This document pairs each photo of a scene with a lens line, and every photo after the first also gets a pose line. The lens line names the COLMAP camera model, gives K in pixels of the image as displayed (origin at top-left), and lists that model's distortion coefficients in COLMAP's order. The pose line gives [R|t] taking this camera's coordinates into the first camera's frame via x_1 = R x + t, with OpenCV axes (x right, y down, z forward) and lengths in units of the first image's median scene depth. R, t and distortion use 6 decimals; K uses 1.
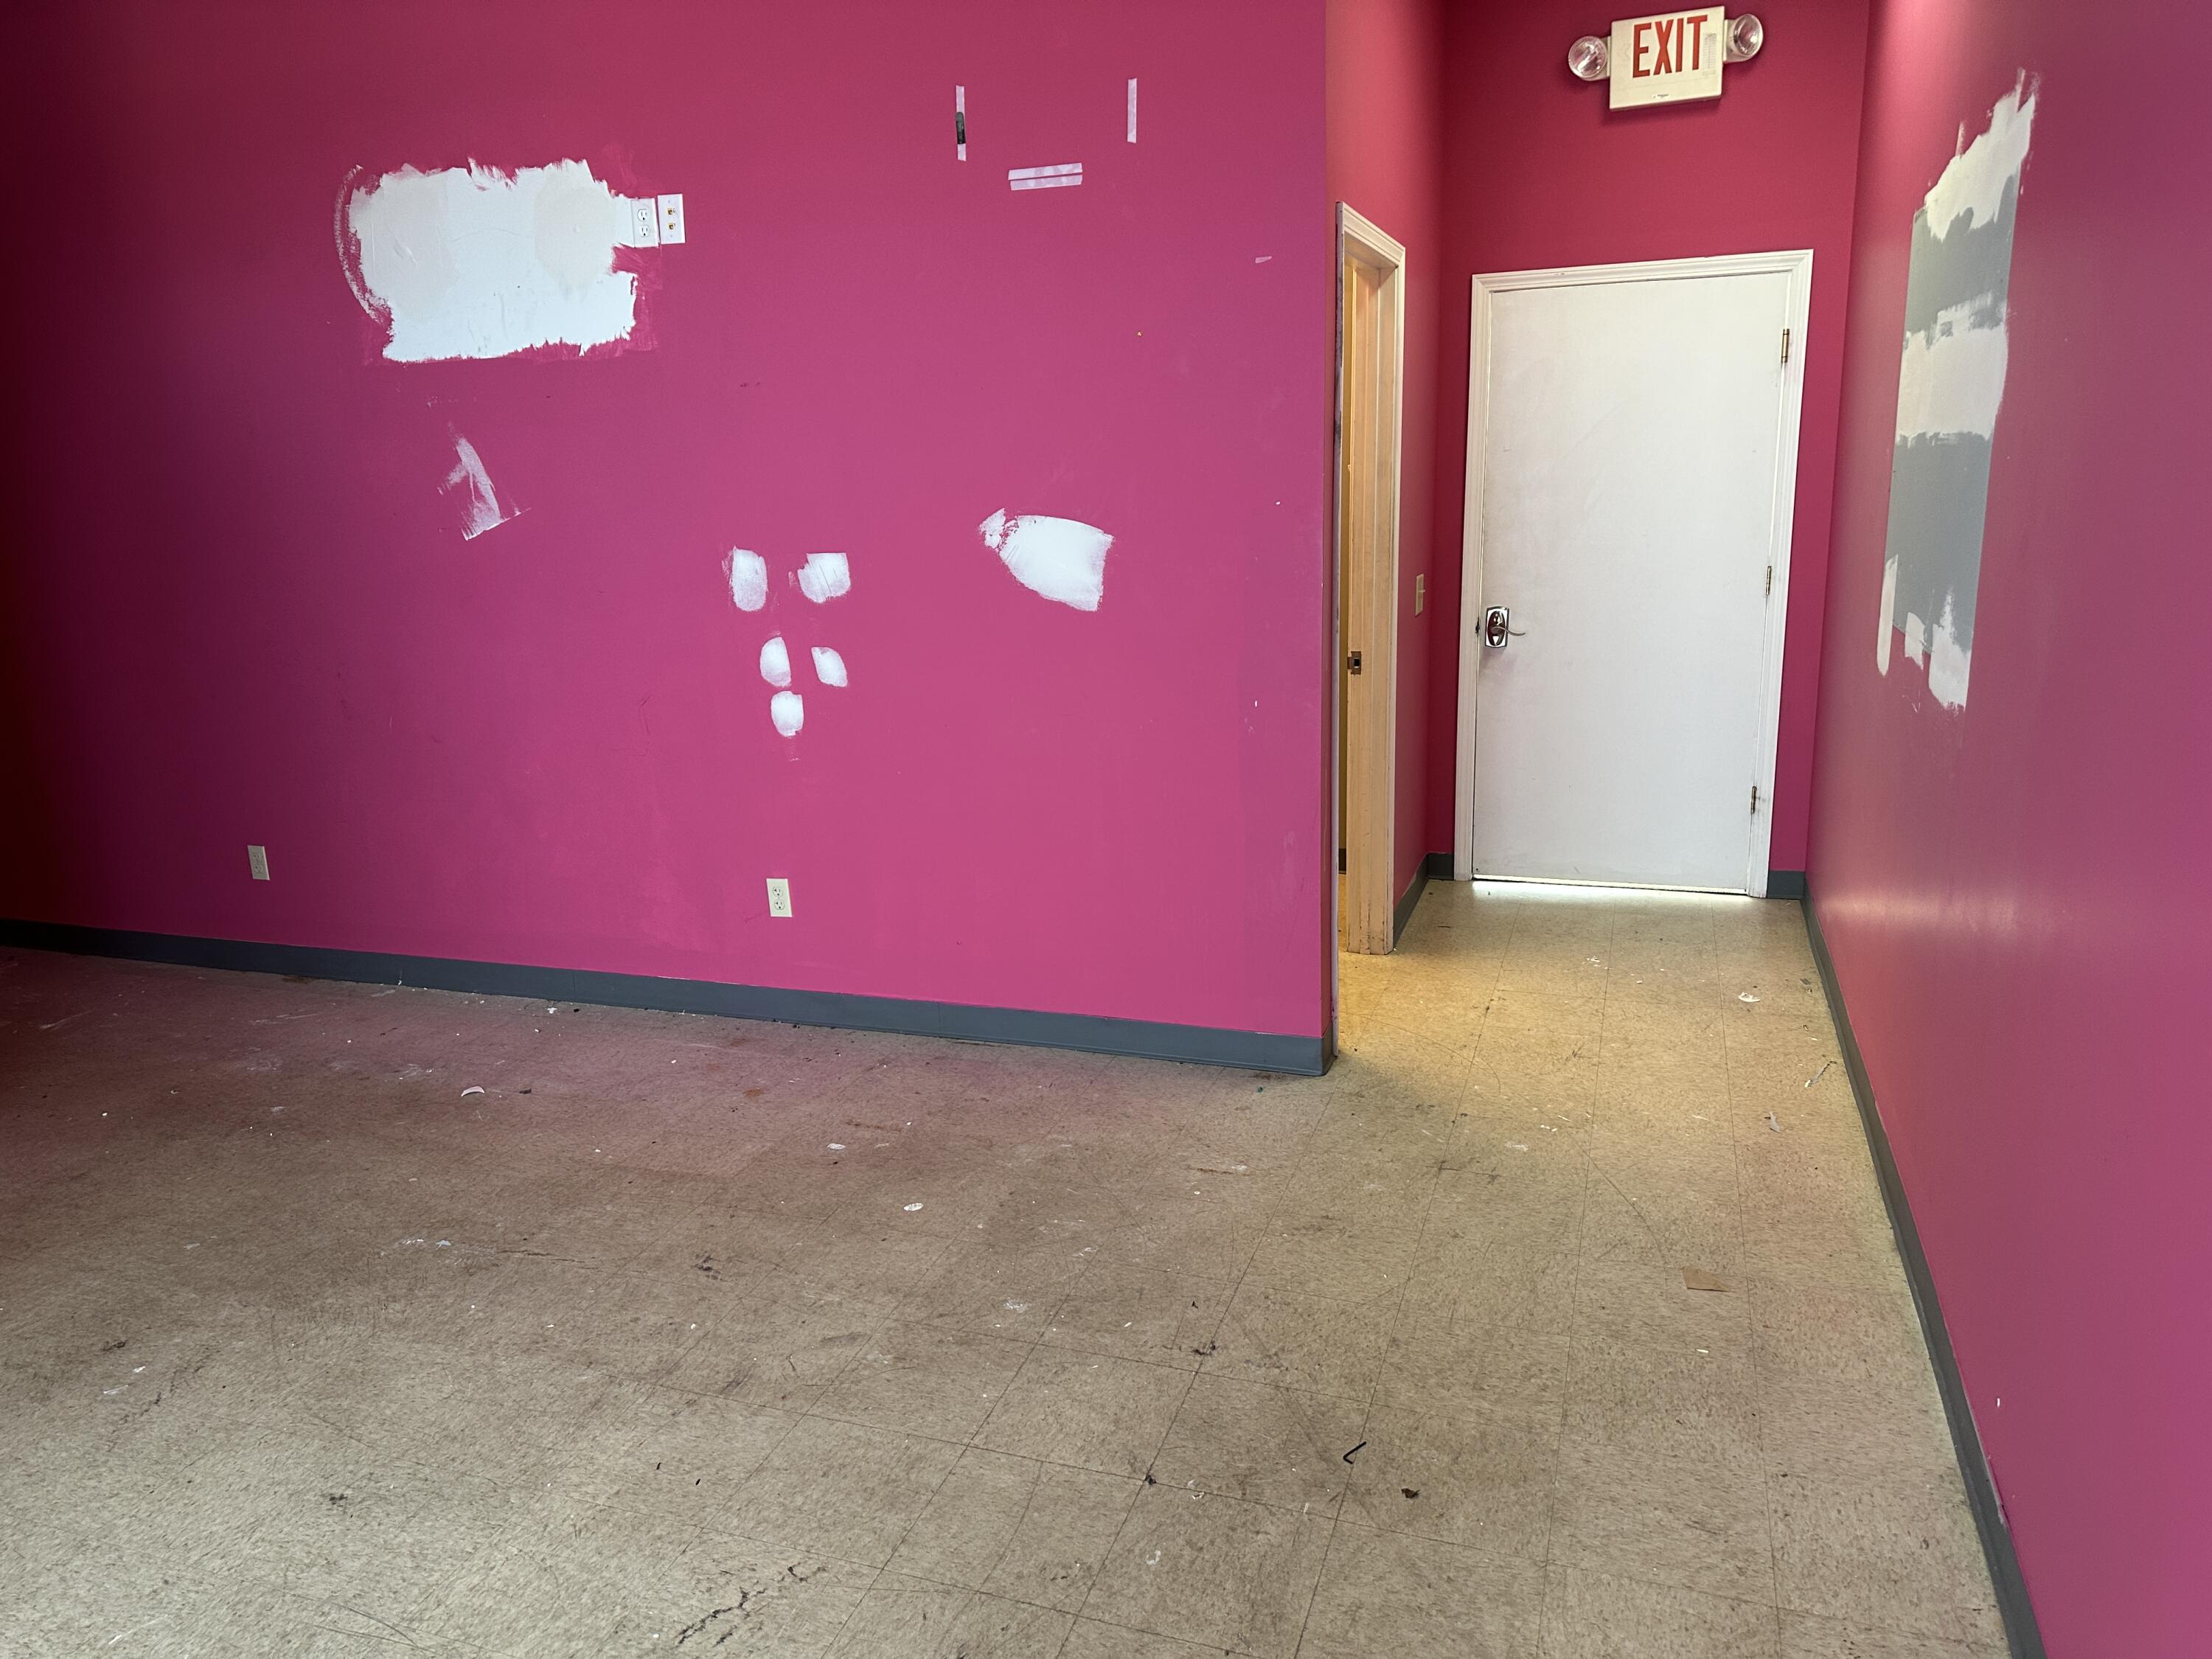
lens RADIAL K [[1543.9, 0, 1104.4], [0, 1543.9, 829.5], [0, 0, 1]] dist [0.054354, -0.055758]
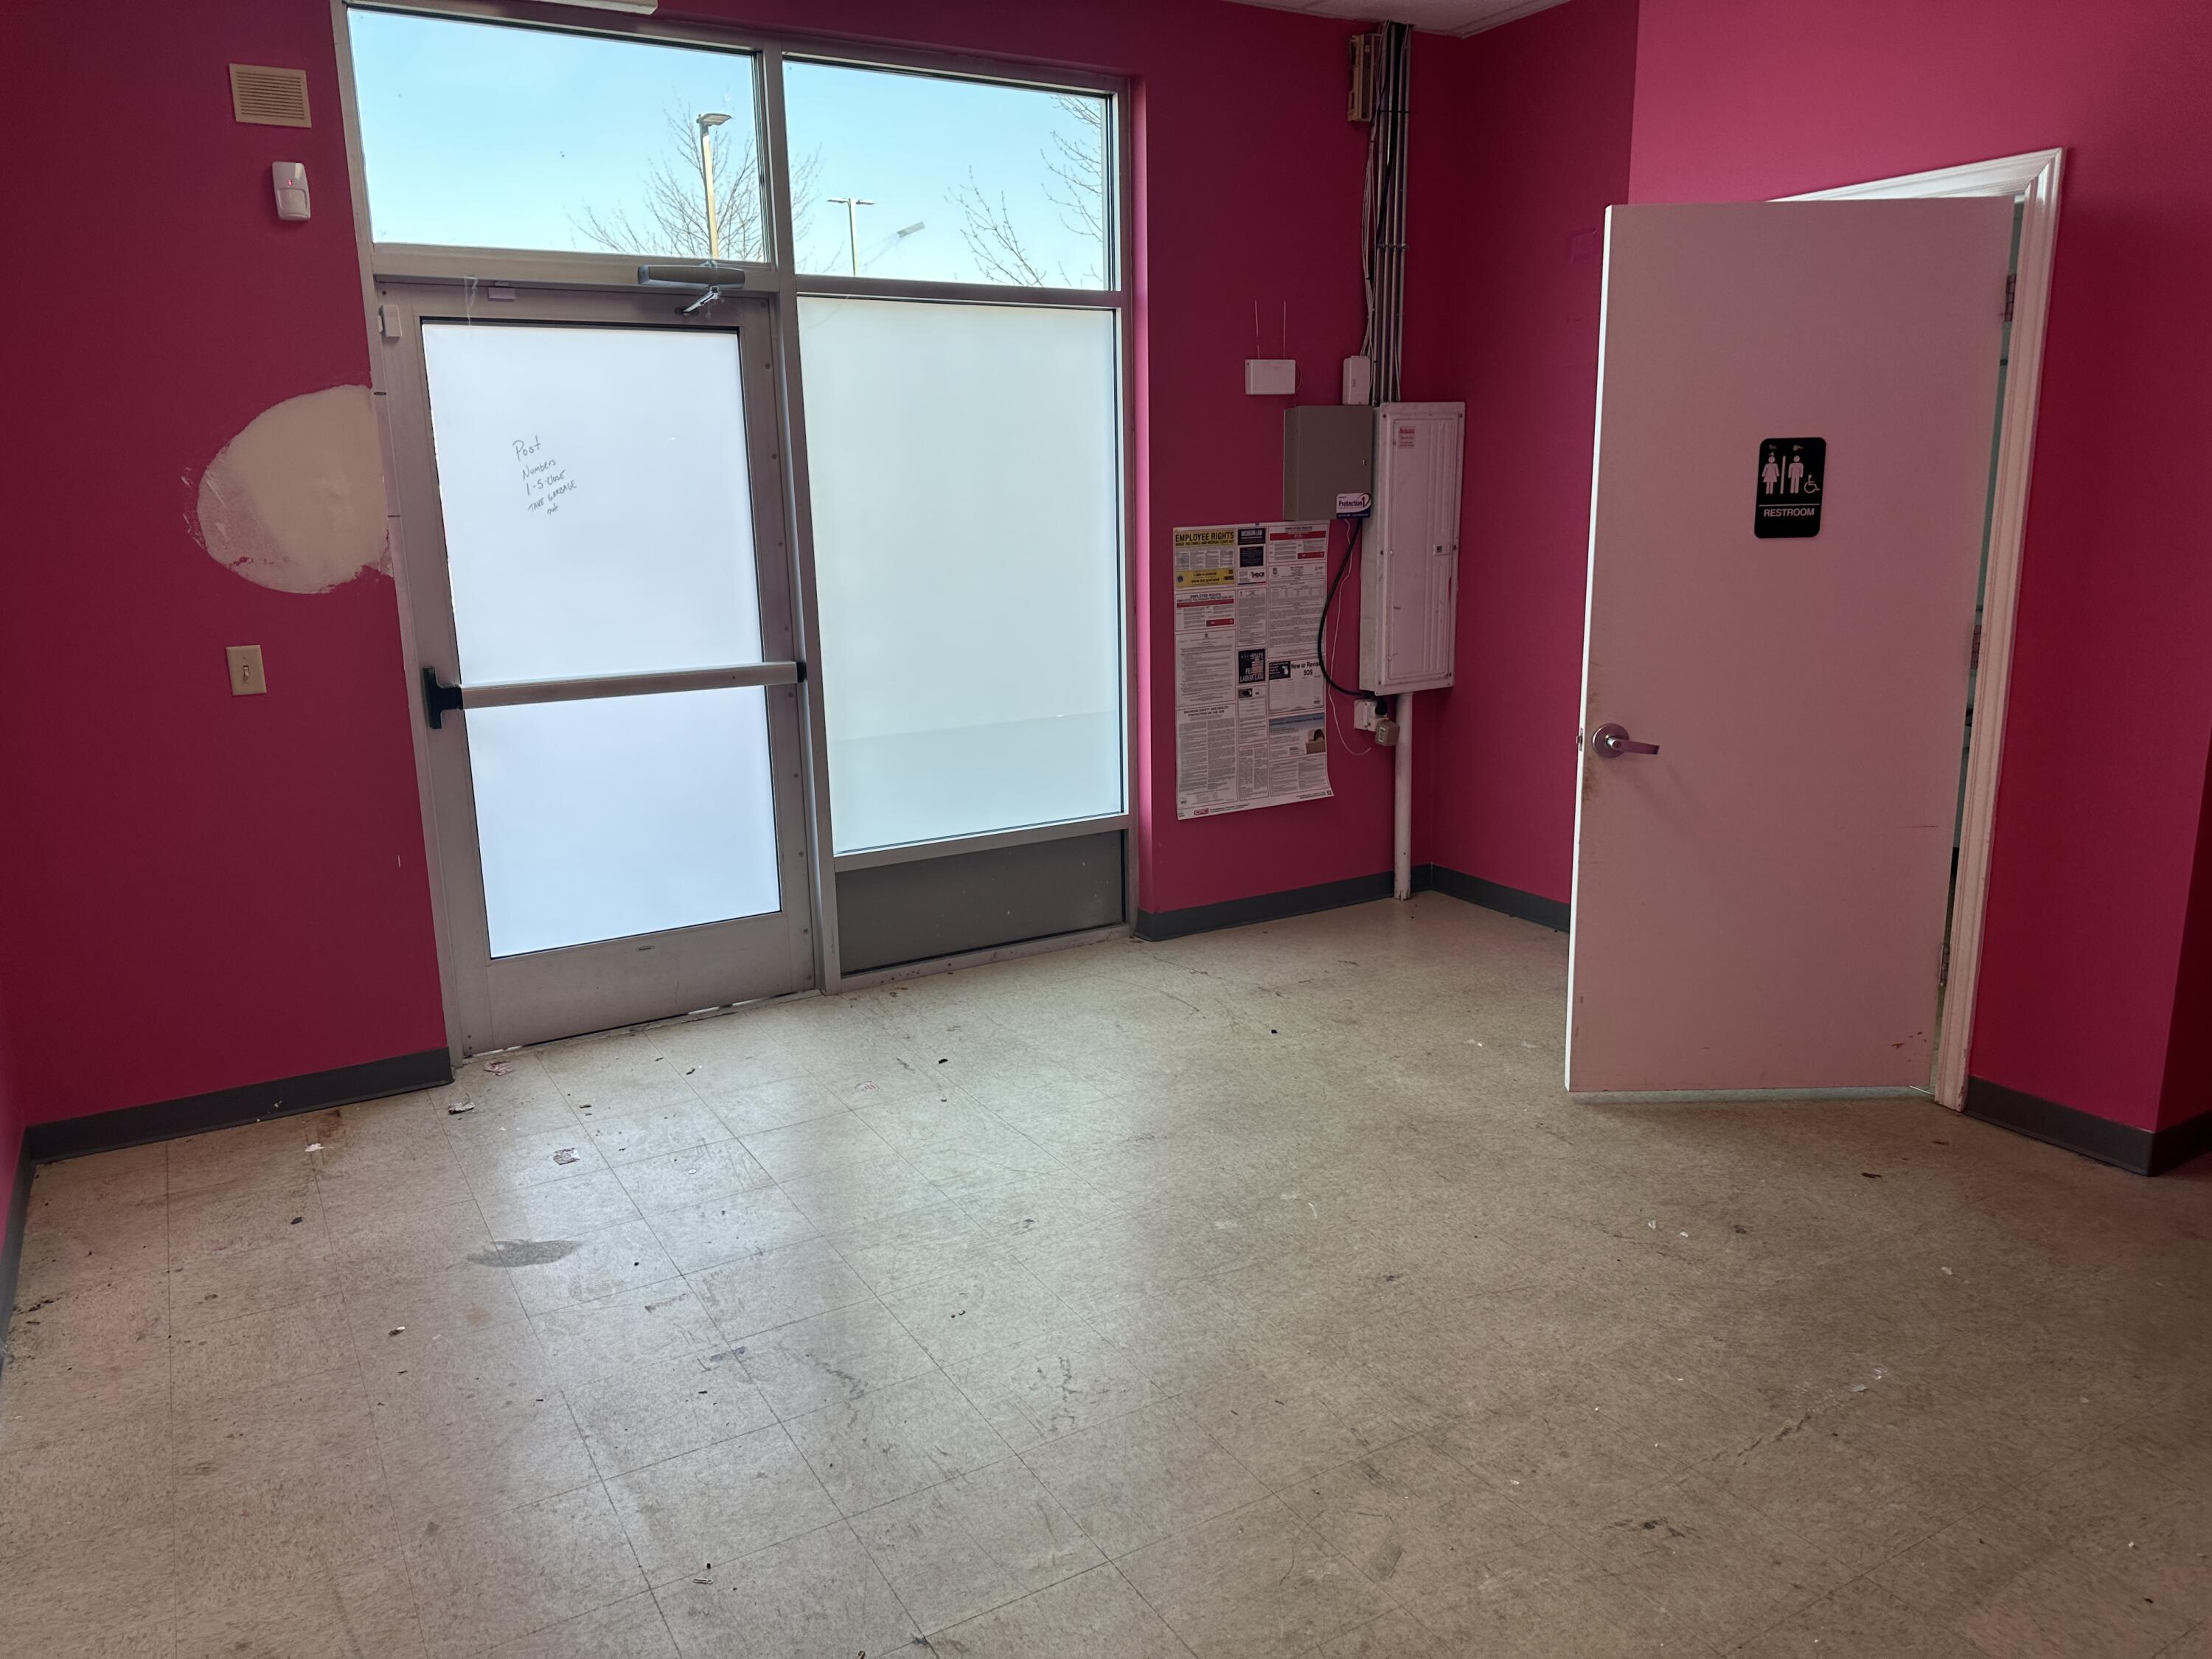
lens RADIAL K [[1543.9, 0, 1105.3], [0, 1543.9, 826.6], [0, 0, 1]] dist [0.054354, -0.055758]
pose [[-0.638961, 0.217160, -0.737950, 0.449709], [-0.137170, 0.911784, 0.387084, -0.322241], [0.756911, 0.348556, -0.552806, 1.211741]]
